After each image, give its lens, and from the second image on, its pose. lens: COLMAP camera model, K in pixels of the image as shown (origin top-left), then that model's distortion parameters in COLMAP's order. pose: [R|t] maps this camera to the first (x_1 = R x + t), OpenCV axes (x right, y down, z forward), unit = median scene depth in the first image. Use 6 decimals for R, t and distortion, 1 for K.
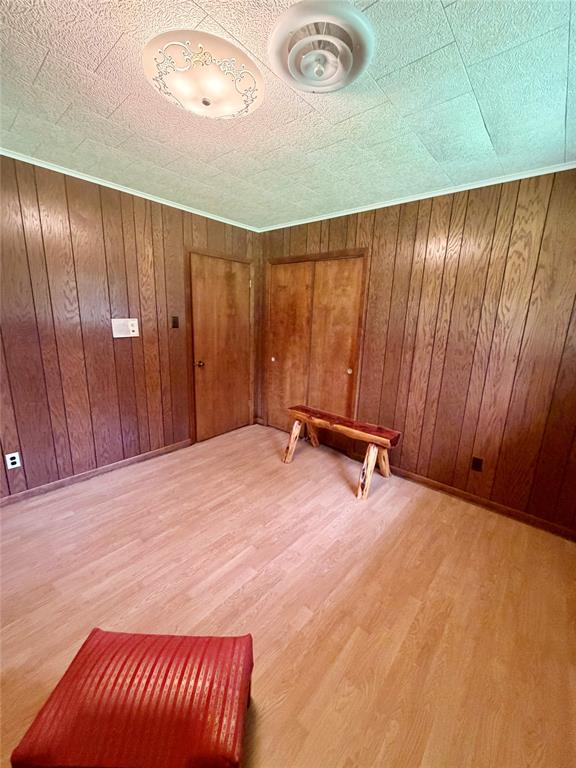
lens RADIAL K [[306.4, 0, 288.0], [0, 306.4, 382.9], [0, 0, 1]] dist [0.004053, -0.000480]
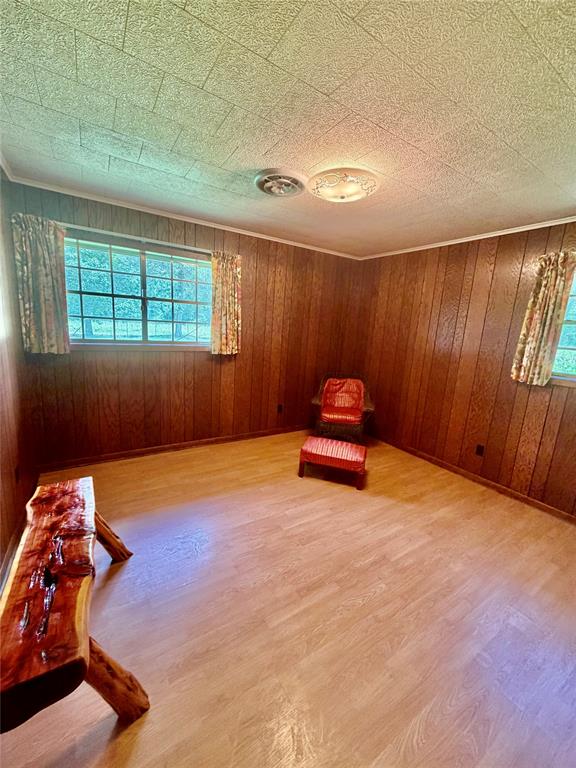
lens RADIAL K [[306.4, 0, 287.1], [0, 306.4, 382.0], [0, 0, 1]] dist [0.004053, -0.000480]
pose [[-0.954663, -0.141618, 0.261844, -0.345859], [-0.026794, 0.916901, 0.398215, -0.407169], [-0.296480, 0.373145, -0.879126, 1.770205]]
